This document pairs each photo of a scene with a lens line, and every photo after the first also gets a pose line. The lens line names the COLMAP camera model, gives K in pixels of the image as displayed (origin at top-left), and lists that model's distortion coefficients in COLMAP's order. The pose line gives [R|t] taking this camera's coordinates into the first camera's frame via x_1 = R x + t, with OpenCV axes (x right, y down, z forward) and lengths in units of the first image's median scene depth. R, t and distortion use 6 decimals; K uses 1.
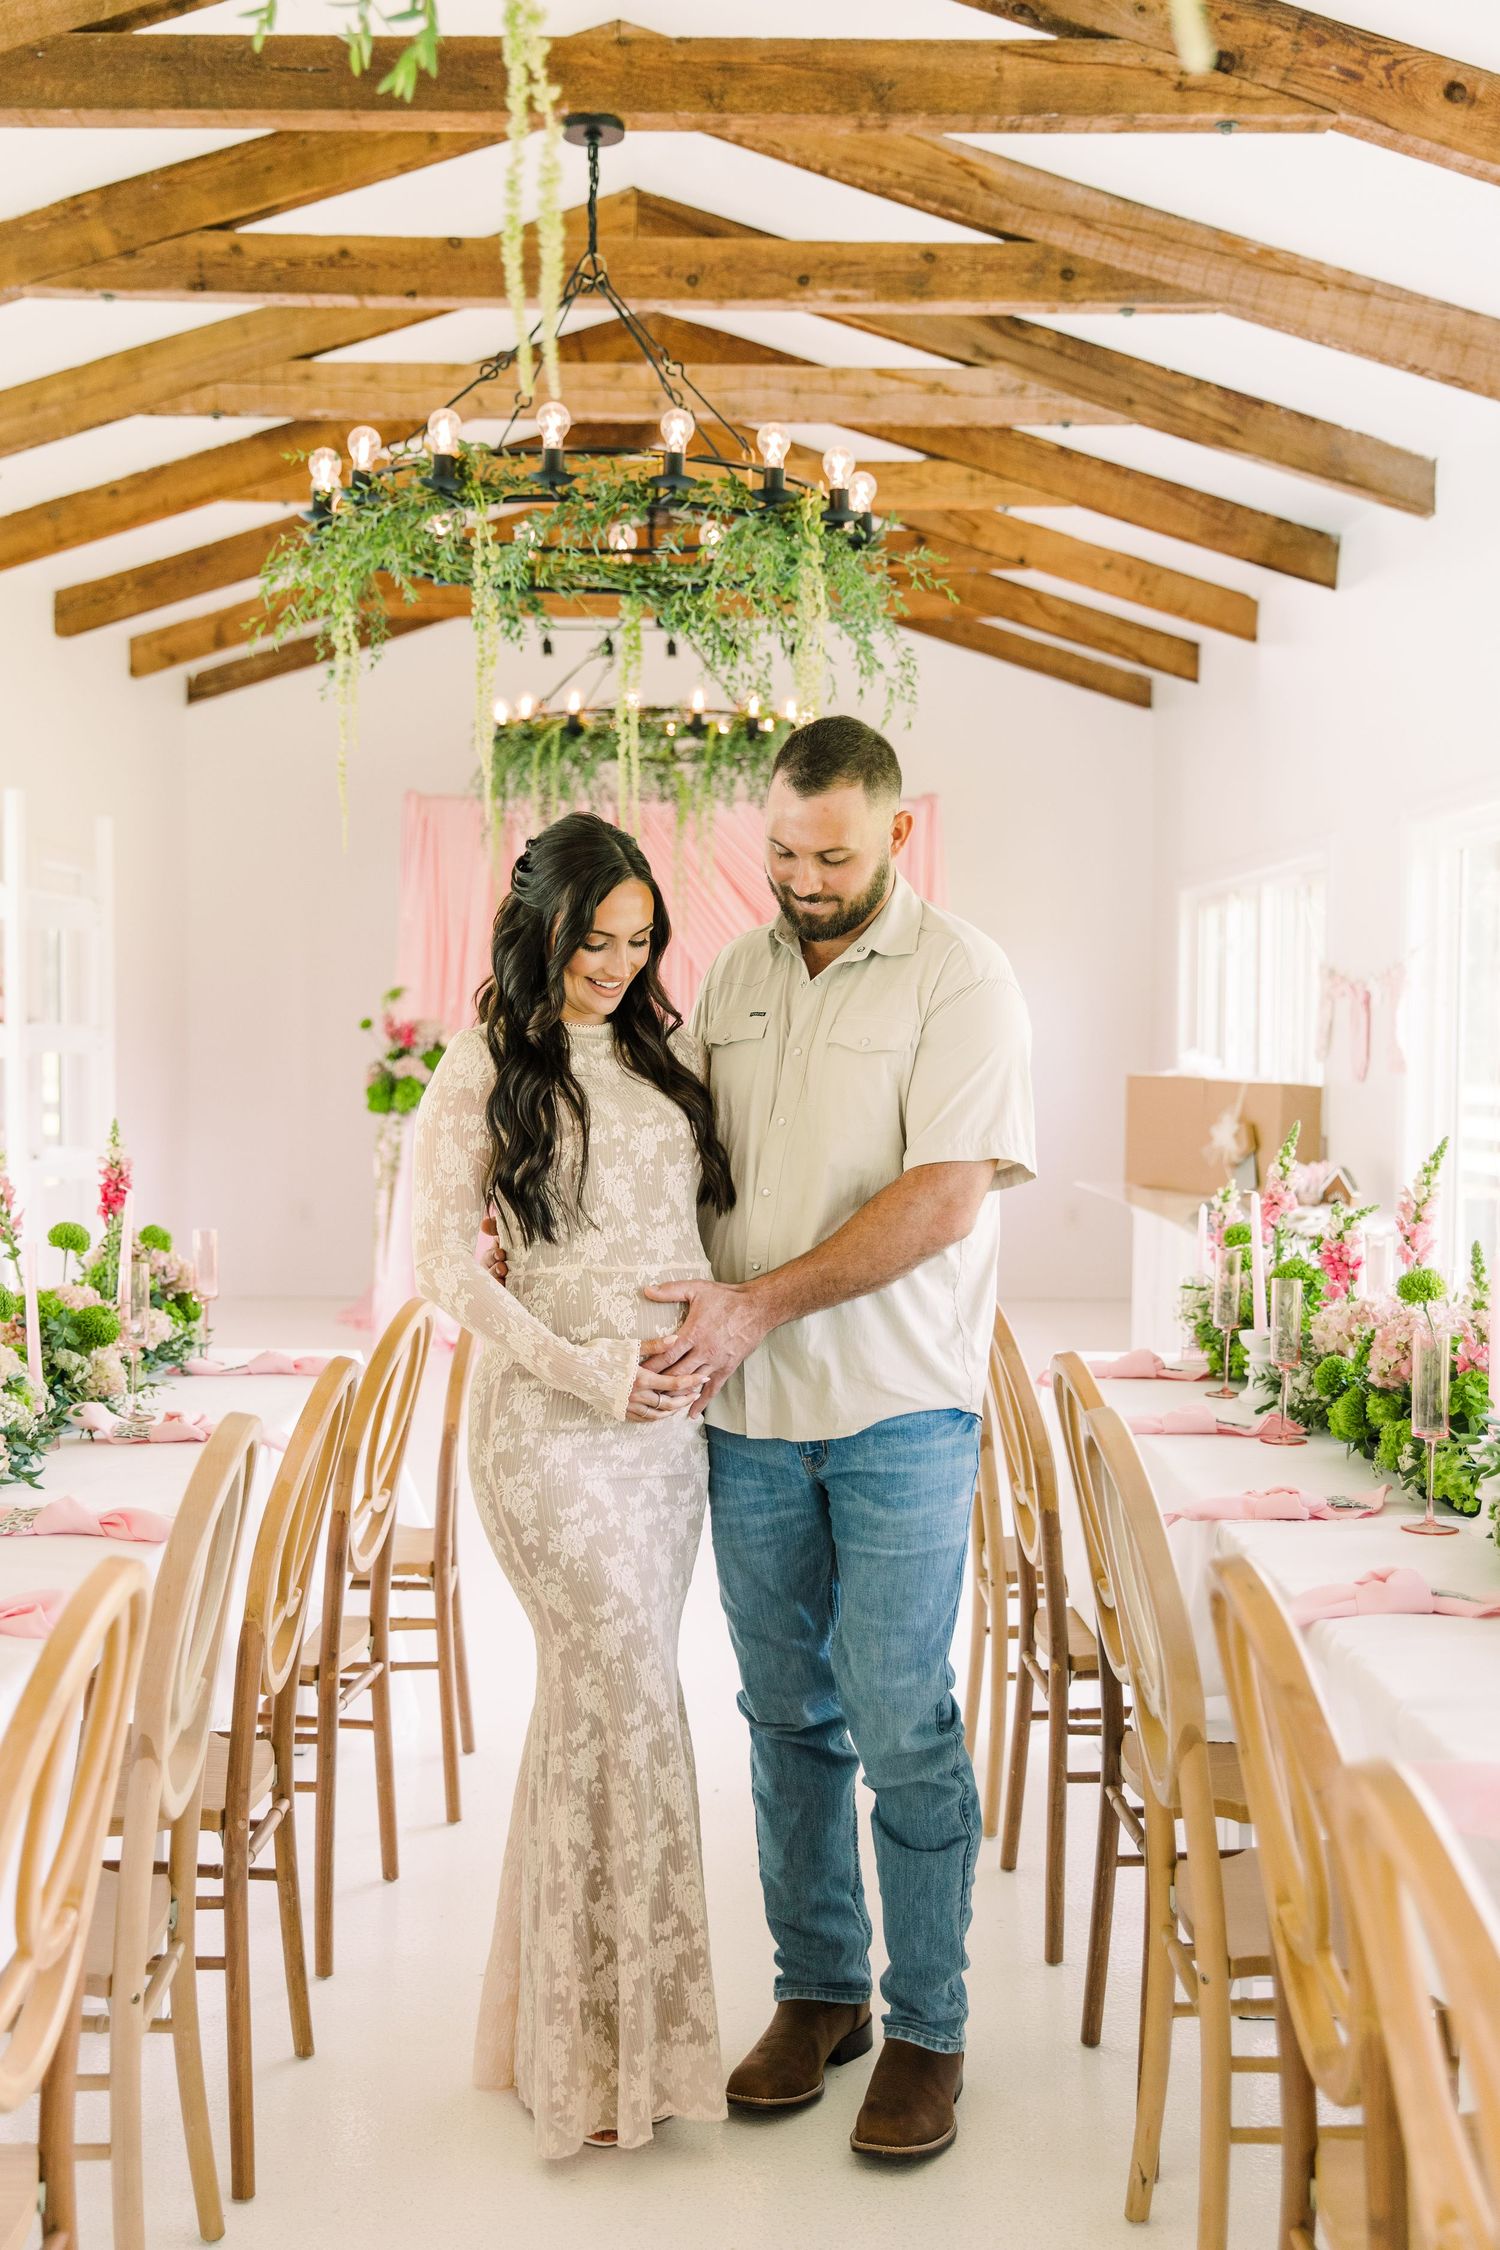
lens RADIAL K [[2514.4, 0, 737.6], [0, 2514.4, 1106.6], [0, 0, 1]] dist [0.200085, 0.000000]
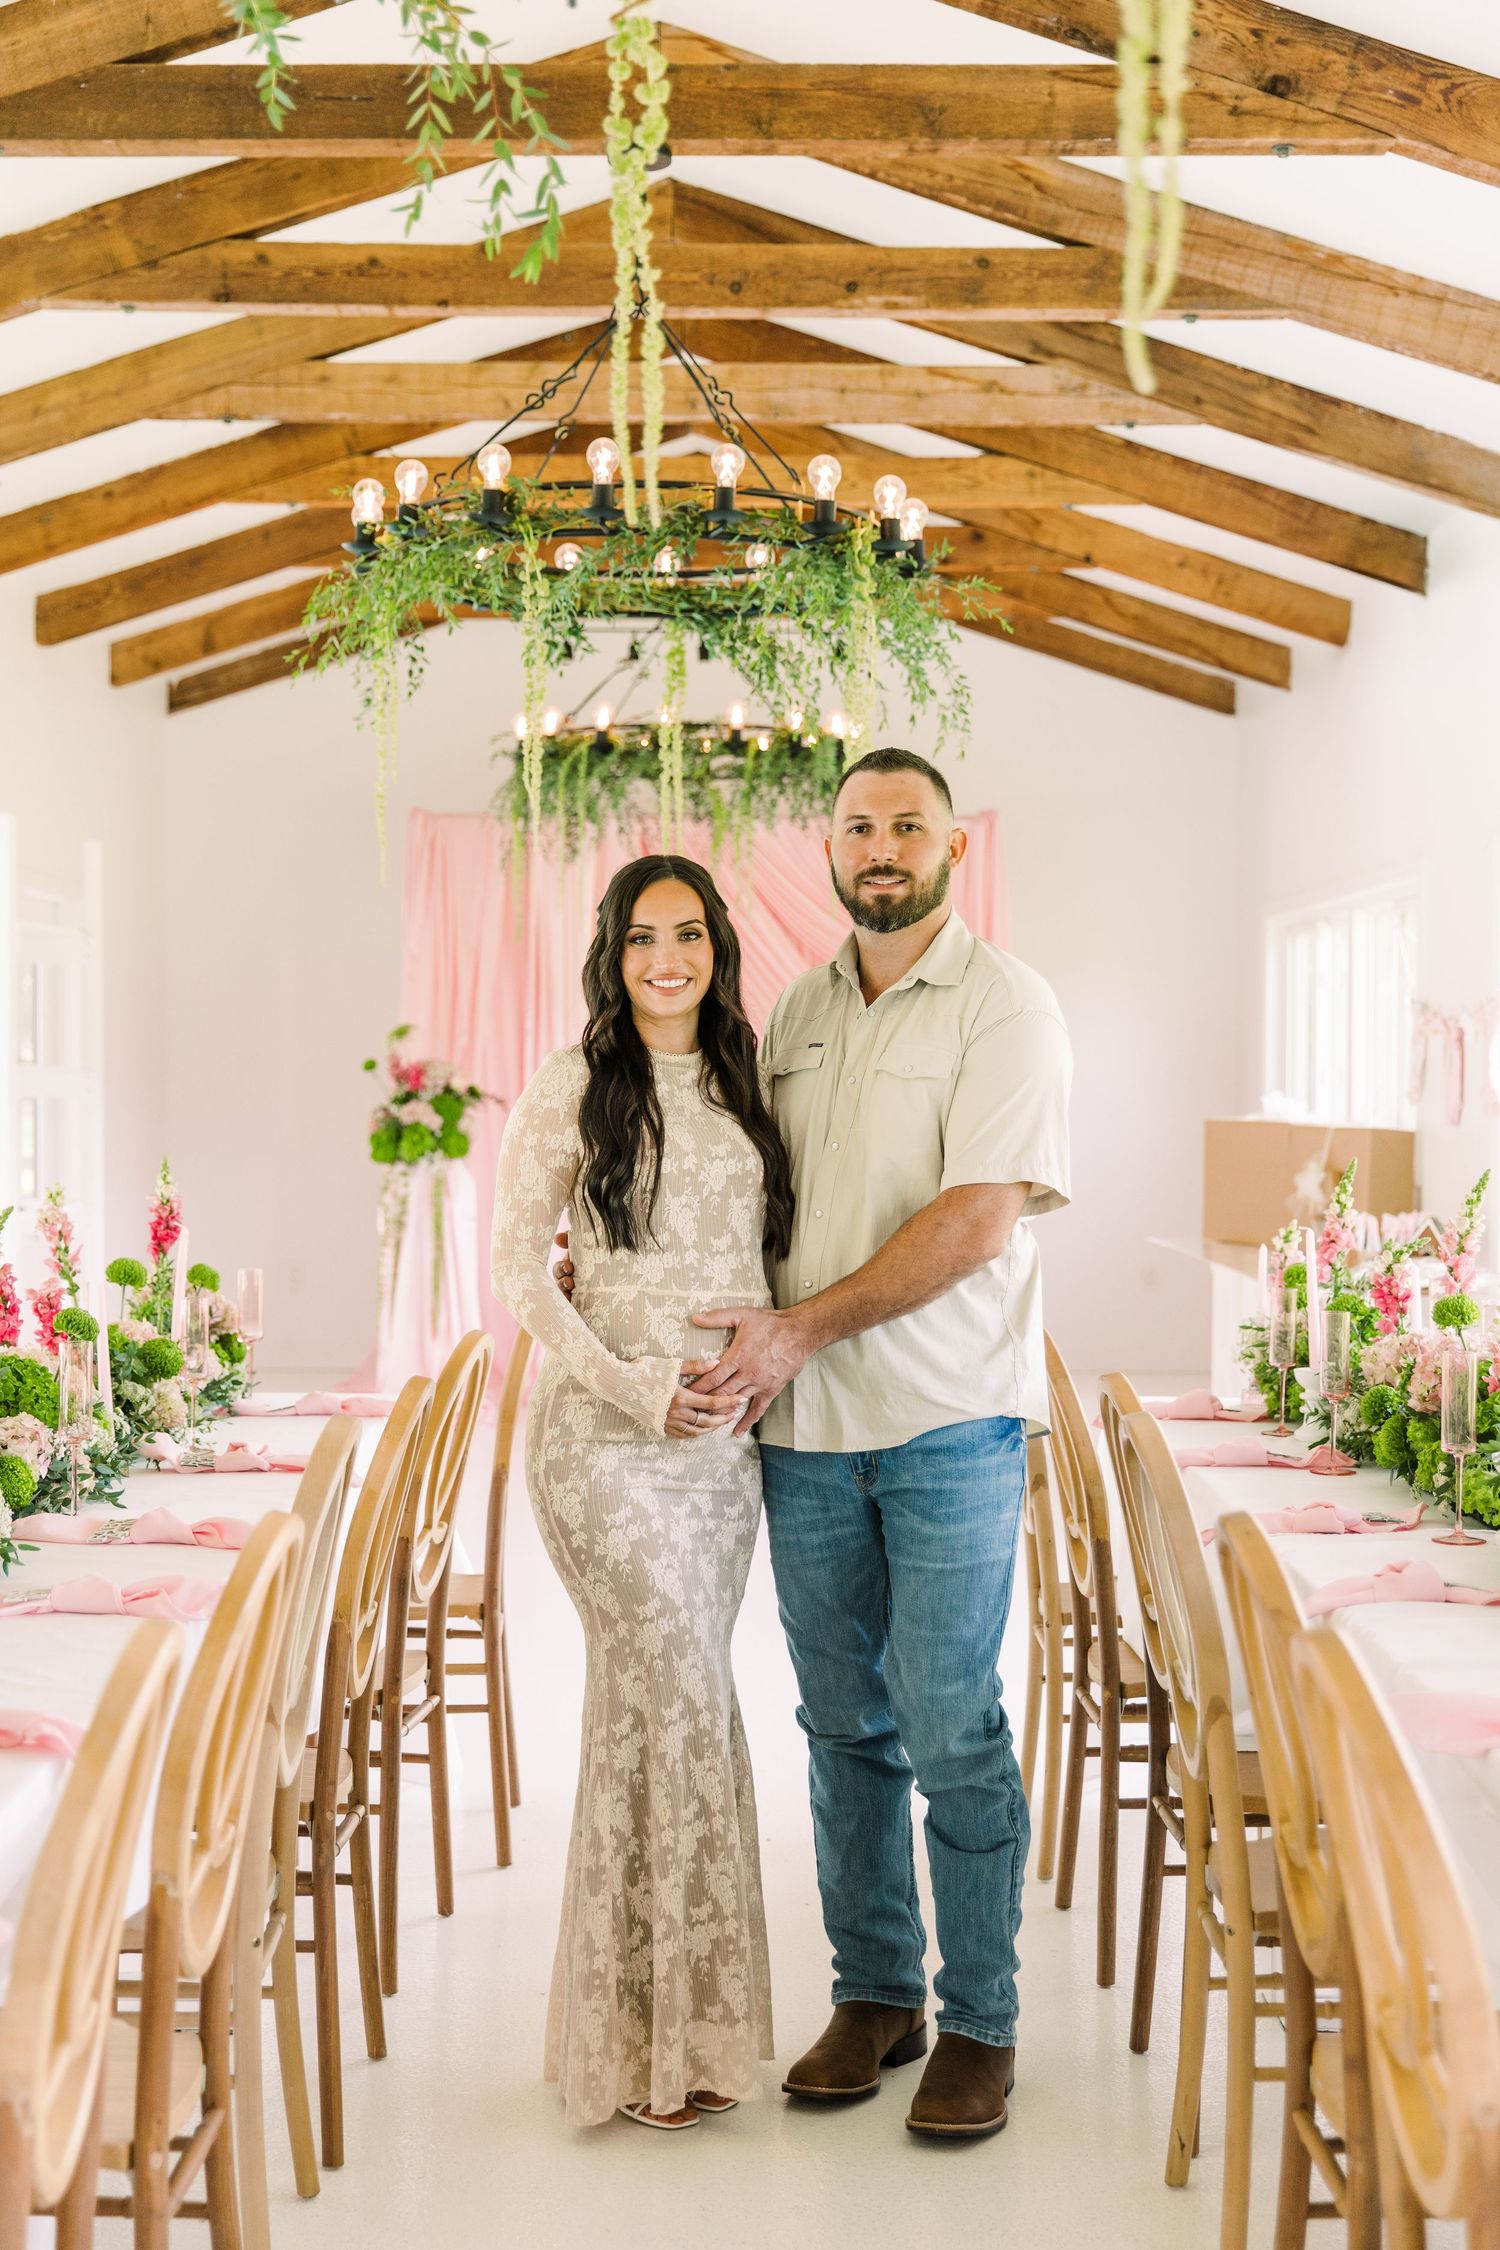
lens RADIAL K [[3030.5, 0, 762.5], [0, 3030.5, 1131.3], [0, 0, 1]] dist [0.207858, 0.000000]
pose [[0.999999, -0.001245, -0.000363, -0.009145], [0.001241, 0.999923, -0.012374, 0.008838], [0.000378, 0.012374, 0.999923, -0.174675]]
